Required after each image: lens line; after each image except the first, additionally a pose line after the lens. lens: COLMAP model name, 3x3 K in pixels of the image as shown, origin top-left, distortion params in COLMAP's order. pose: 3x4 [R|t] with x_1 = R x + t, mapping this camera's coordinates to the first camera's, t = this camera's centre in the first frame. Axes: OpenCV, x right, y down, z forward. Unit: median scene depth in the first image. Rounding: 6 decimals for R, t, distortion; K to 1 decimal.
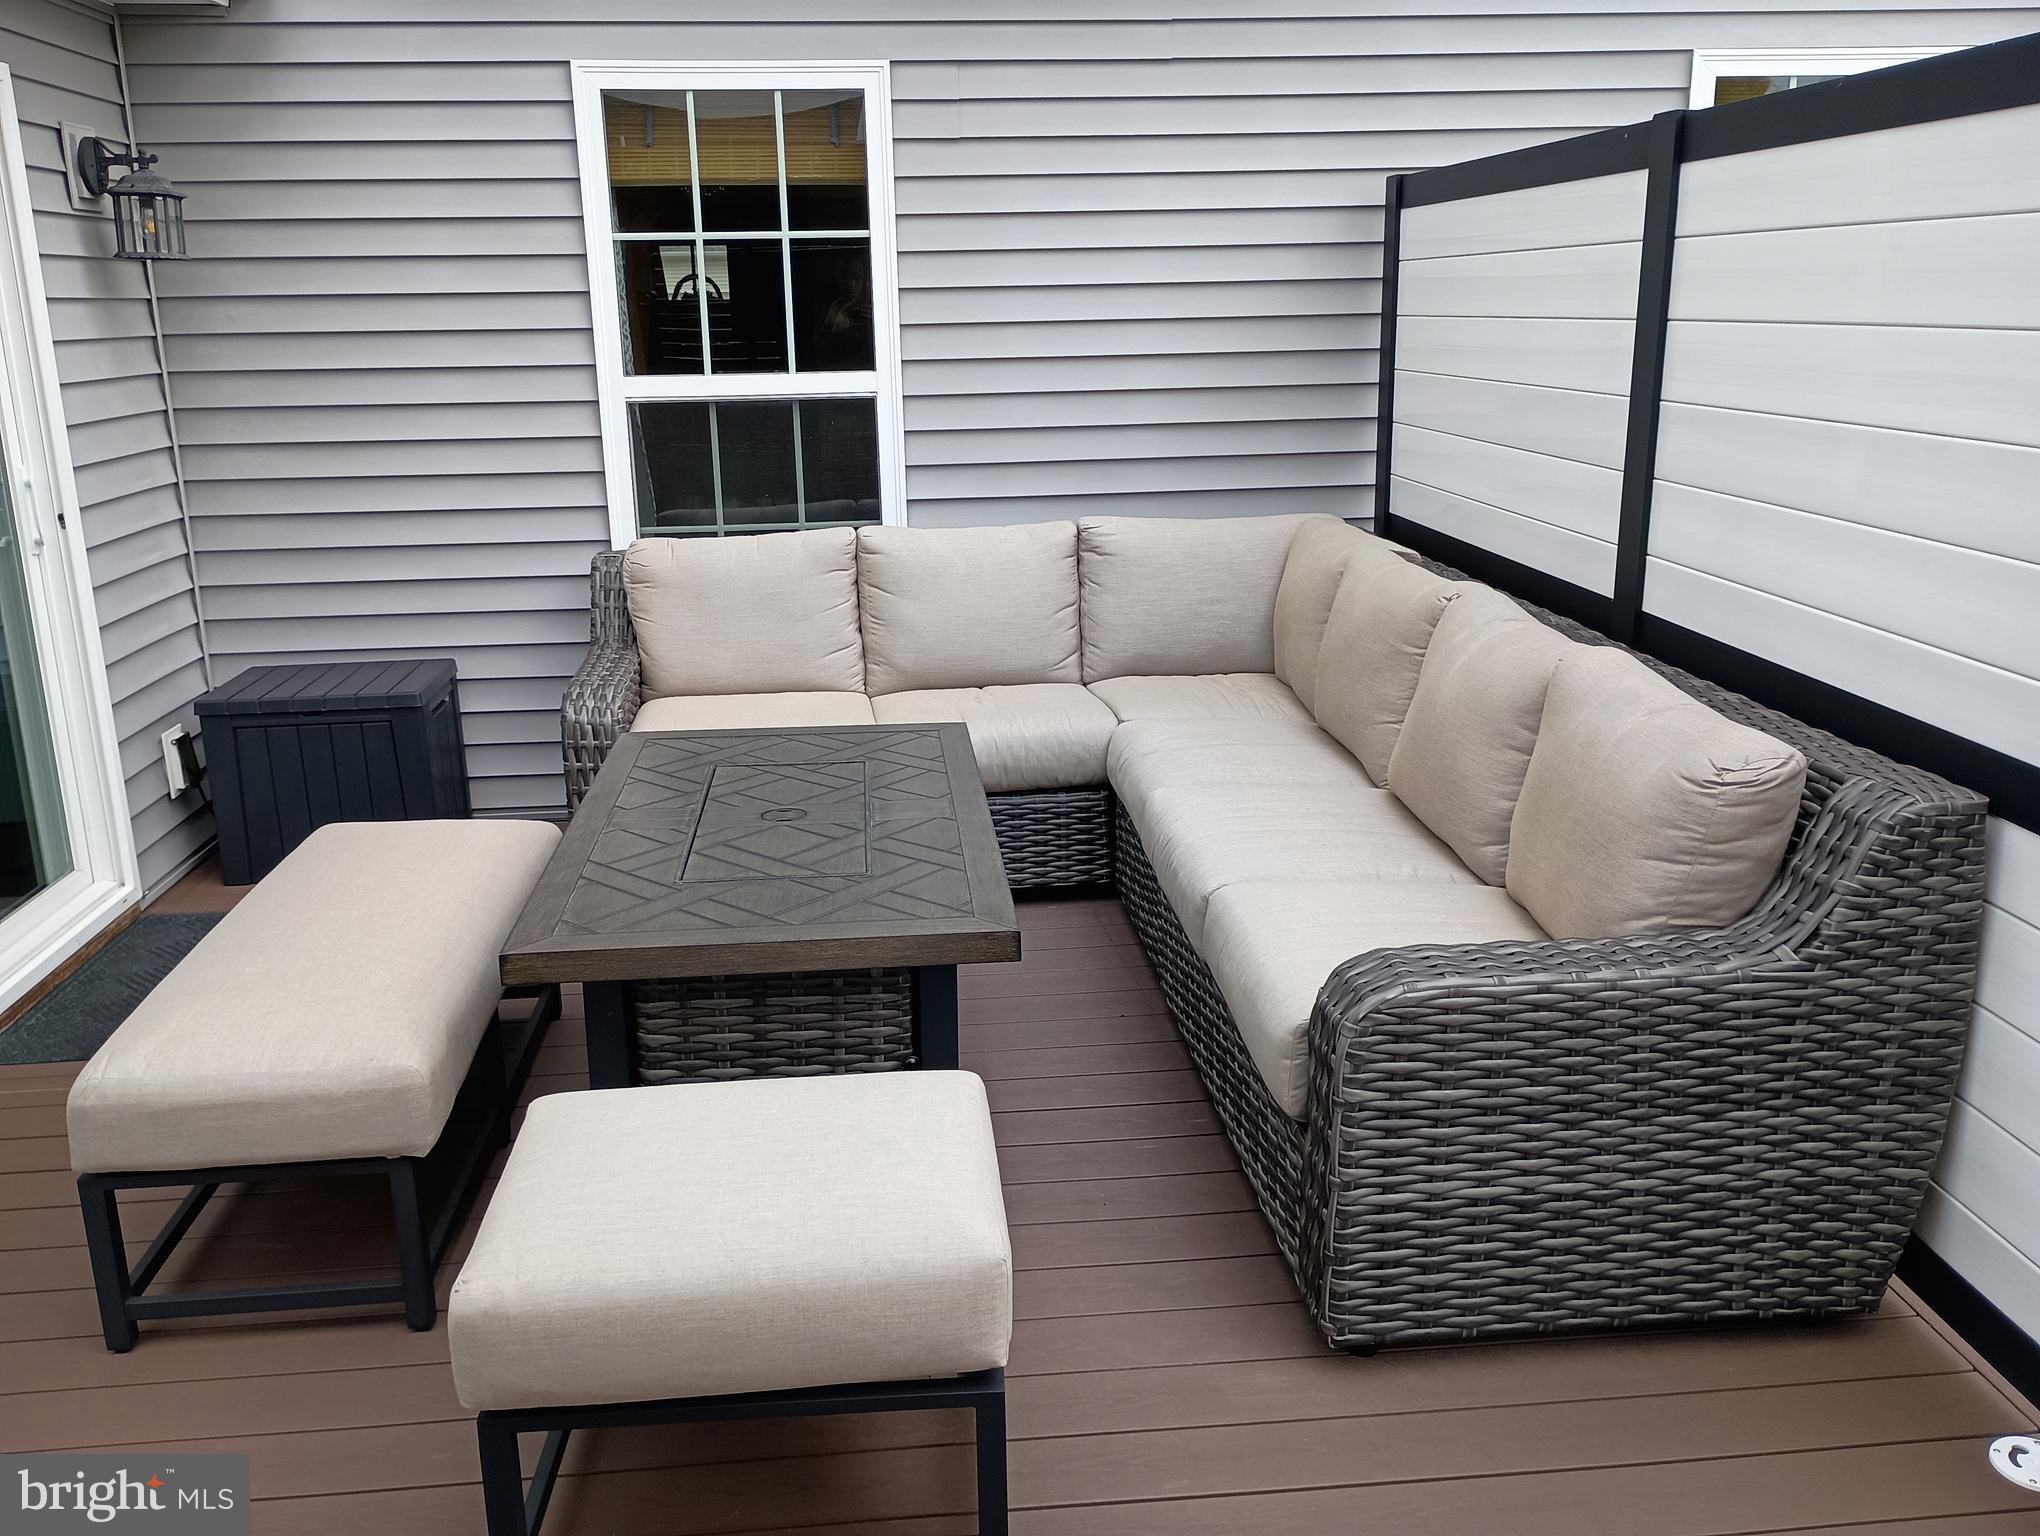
lens RADIAL K [[1668.2, 0, 1009.6], [0, 1668.2, 761.7], [0, 0, 1]] dist [0.039180, -0.046010]
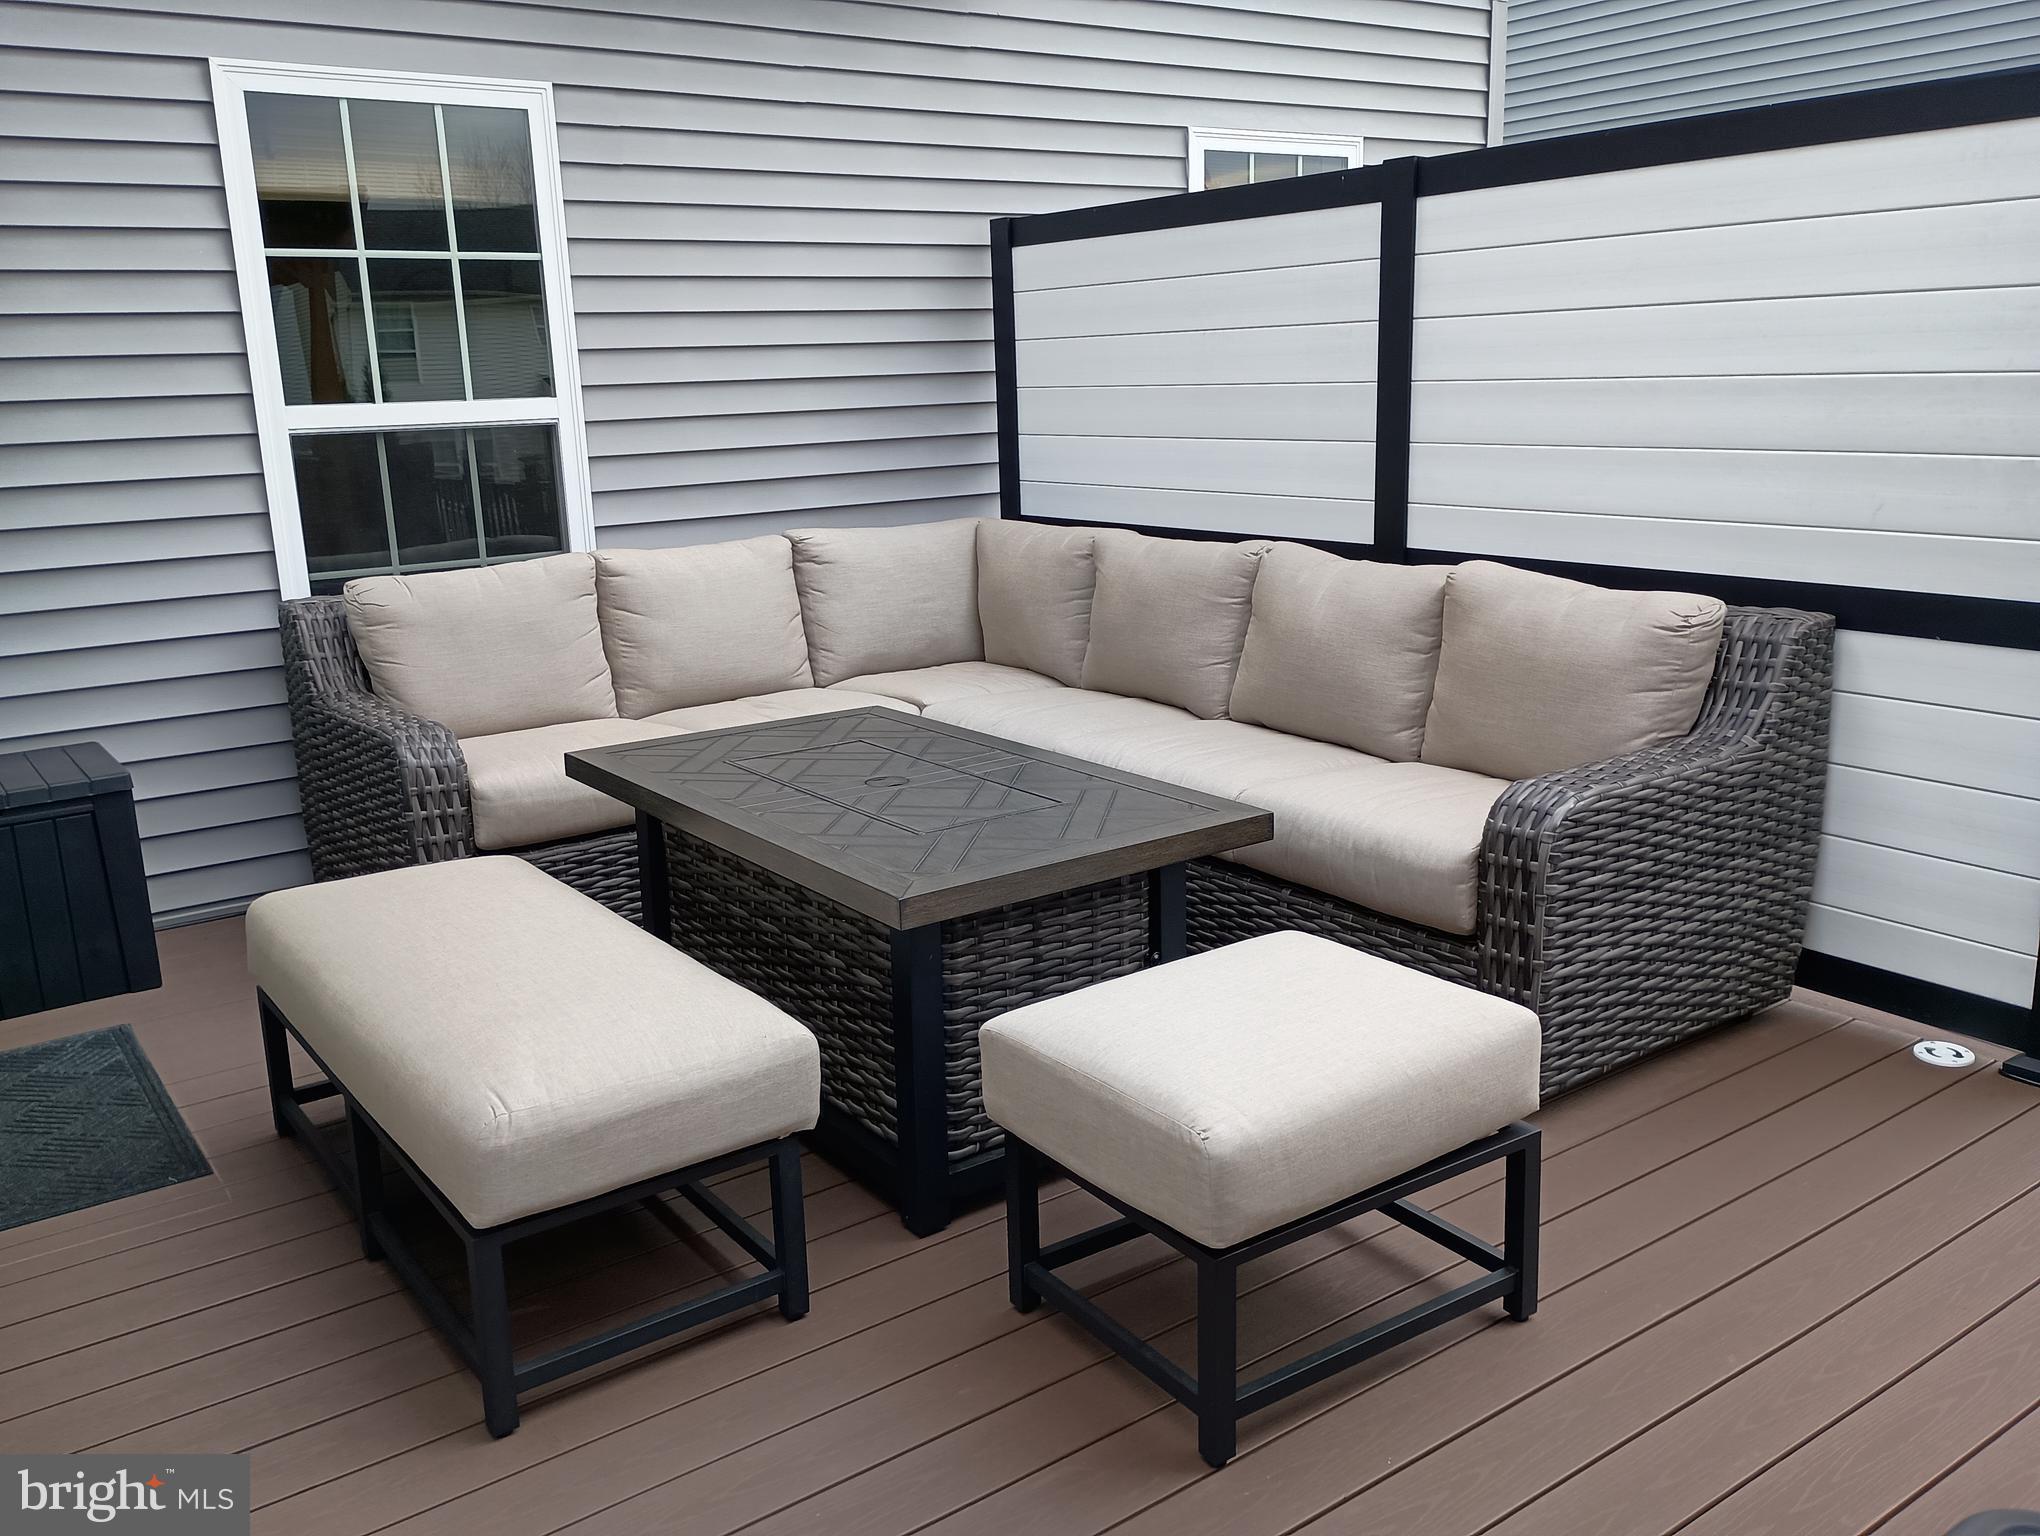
lens RADIAL K [[1668.2, 0, 1021.0], [0, 1668.2, 752.0], [0, 0, 1]] dist [0.039180, -0.046010]
pose [[0.862437, -0.122408, 0.491141, -0.591596], [0.148562, 0.988798, -0.014432, 0.042637], [-0.483872, 0.085412, 0.870961, 0.061782]]
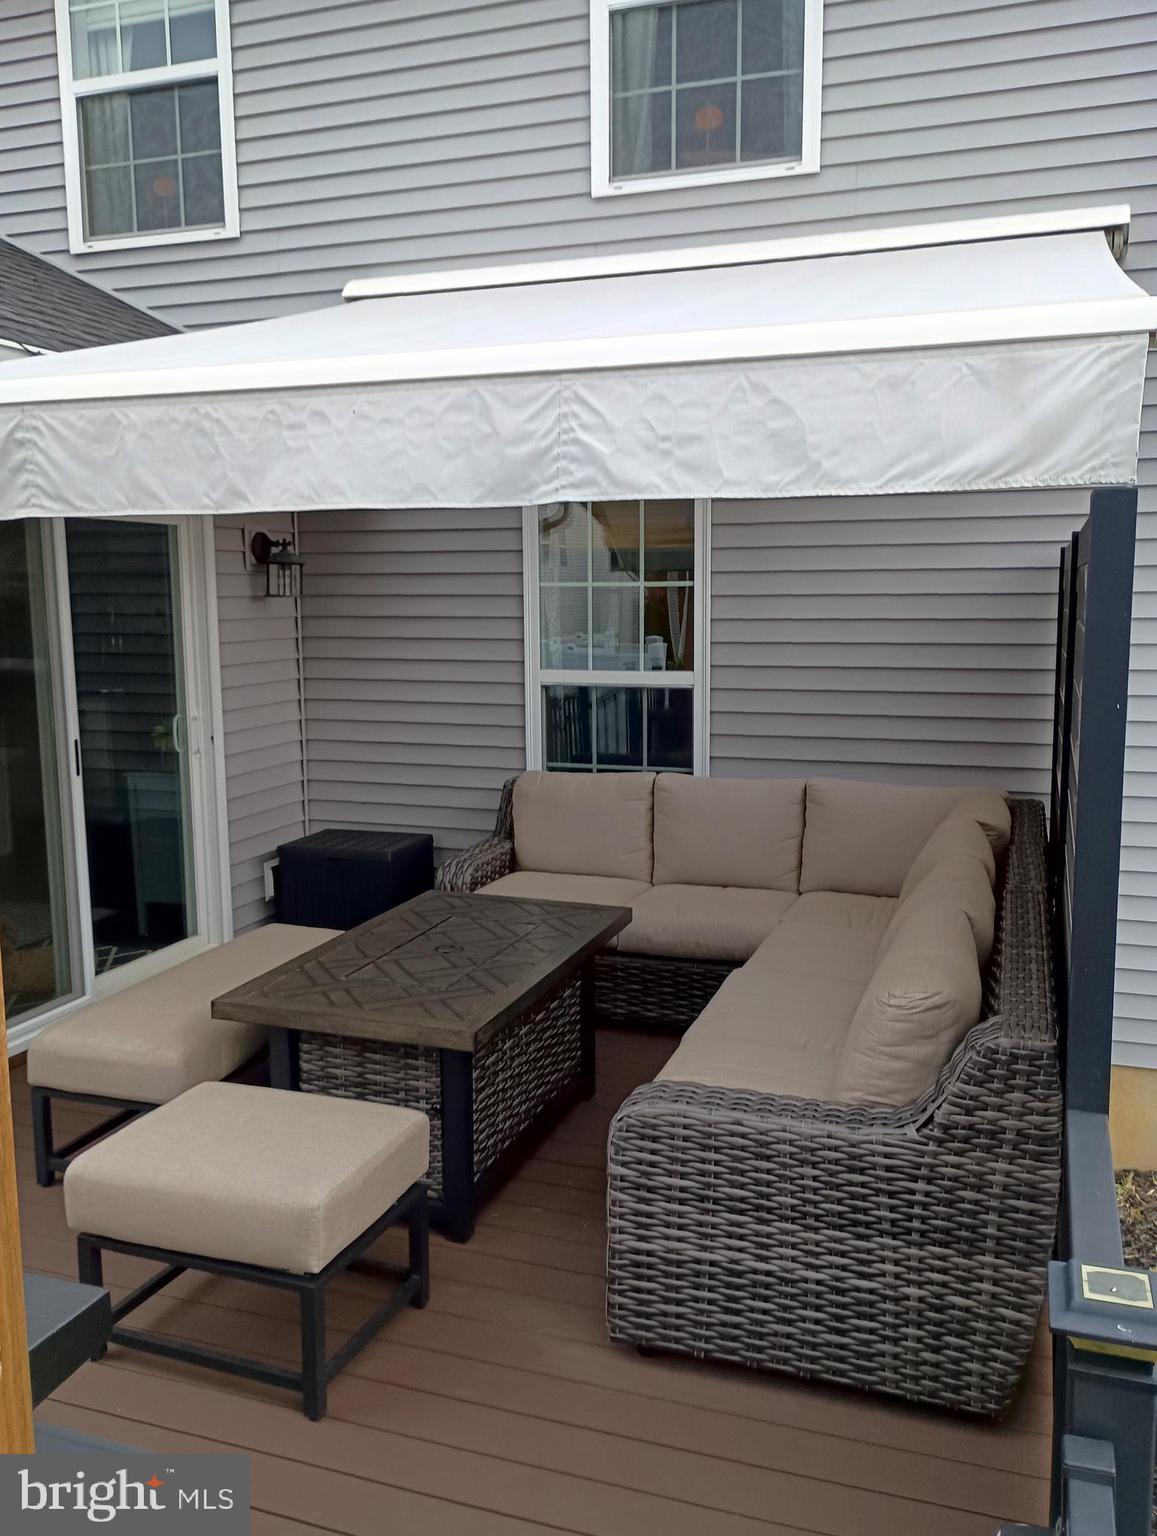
lens RADIAL K [[1256.1, 0, 579.2], [0, 1256.1, 774.0], [0, 0, 1]] dist [0.039180, -0.046010]
pose [[0.912702, 0.074246, -0.401825, 0.485587], [-0.121336, 0.988245, -0.093002, -0.040510], [0.390197, 0.133639, 0.910981, -0.104029]]
